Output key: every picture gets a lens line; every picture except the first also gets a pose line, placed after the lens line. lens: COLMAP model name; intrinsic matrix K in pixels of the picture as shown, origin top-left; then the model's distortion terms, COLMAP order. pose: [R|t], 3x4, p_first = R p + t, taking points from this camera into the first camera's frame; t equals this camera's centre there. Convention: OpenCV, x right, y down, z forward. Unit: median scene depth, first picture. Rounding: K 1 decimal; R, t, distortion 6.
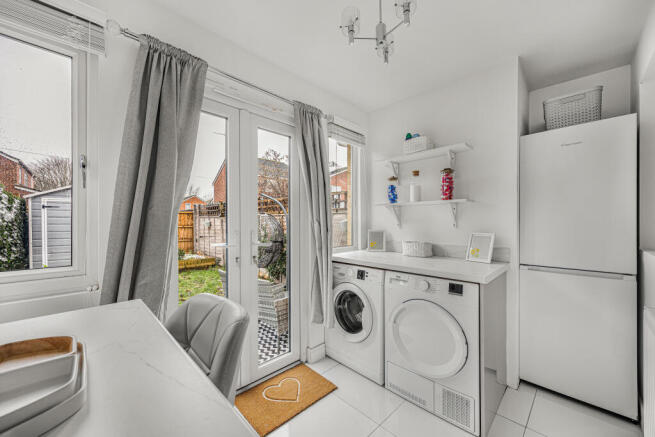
lens RADIAL K [[251.2, 0, 327.5], [0, 251.2, 218.5], [0, 0, 1]] dist [-0.000158, 0.000011]
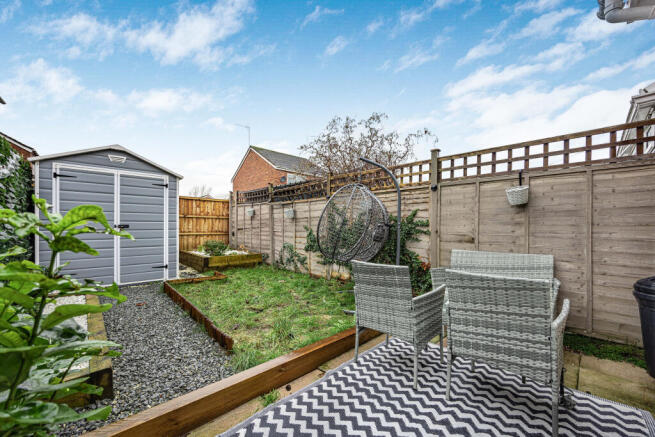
lens RADIAL K [[251.2, 0, 327.5], [0, 251.2, 218.5], [0, 0, 1]] dist [-0.000158, 0.000011]
pose [[0.999687, 0.008924, -0.023392, -0.497030], [-0.009298, 0.999830, -0.015939, 0.123280], [0.023246, 0.016151, 0.999599, 0.449046]]
